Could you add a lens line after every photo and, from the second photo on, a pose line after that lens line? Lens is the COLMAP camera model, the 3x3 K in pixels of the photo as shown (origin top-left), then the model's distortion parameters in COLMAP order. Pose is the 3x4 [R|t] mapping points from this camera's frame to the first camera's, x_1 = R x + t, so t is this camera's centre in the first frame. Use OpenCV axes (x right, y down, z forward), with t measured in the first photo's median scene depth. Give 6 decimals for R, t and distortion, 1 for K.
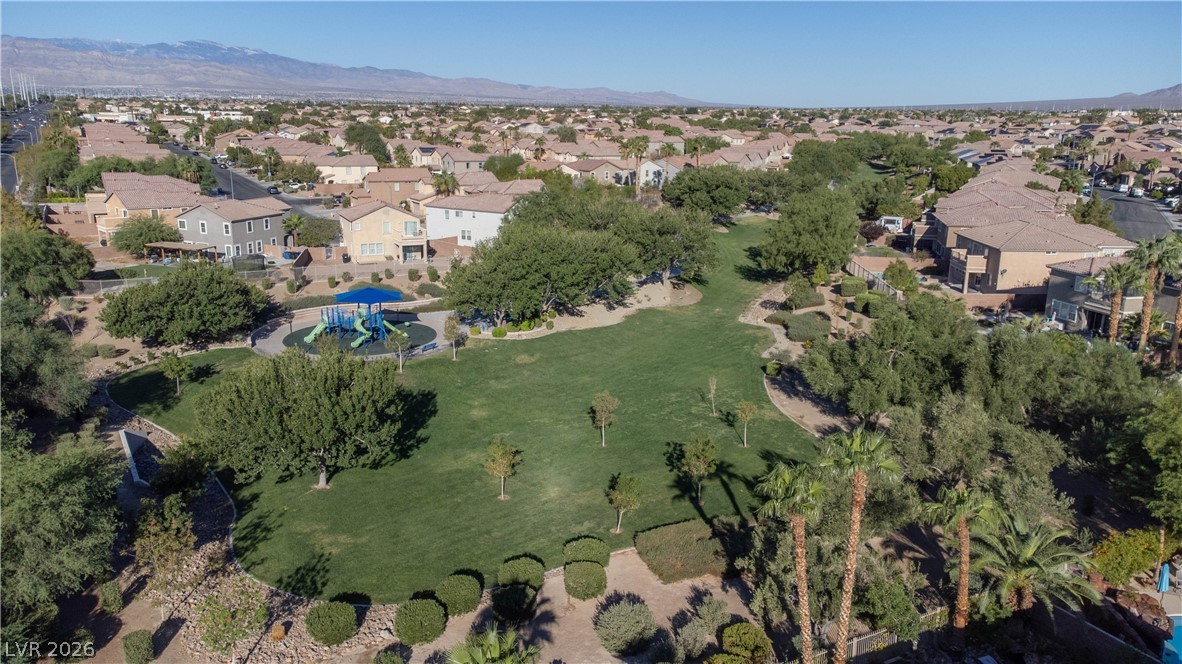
lens RADIAL K [[898.1, 0, 591.0], [0, 898.1, 332.0], [0, 0, 1]] dist [-0.003134, 0.094900]
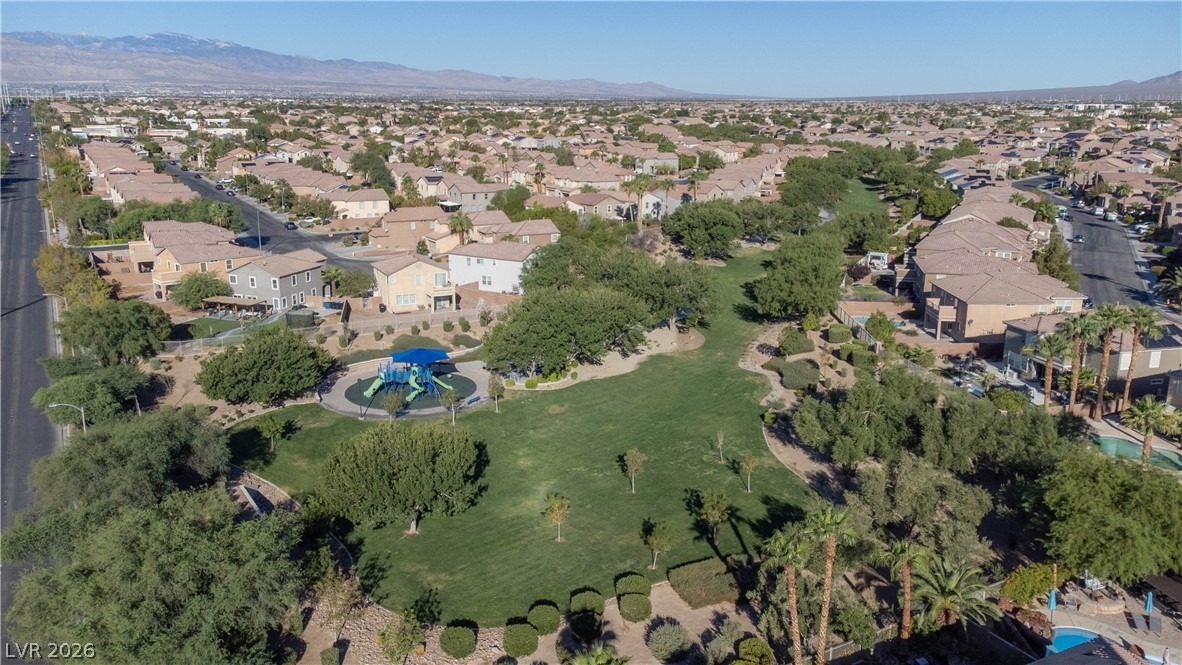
lens RADIAL K [[898.1, 0, 591.0], [0, 898.1, 332.5], [0, 0, 1]] dist [-0.003134, 0.094900]
pose [[0.999881, -0.014683, 0.004688, -0.032719], [0.014730, 0.999838, -0.010302, -0.056199], [-0.004536, 0.010369, 0.999936, -0.160961]]
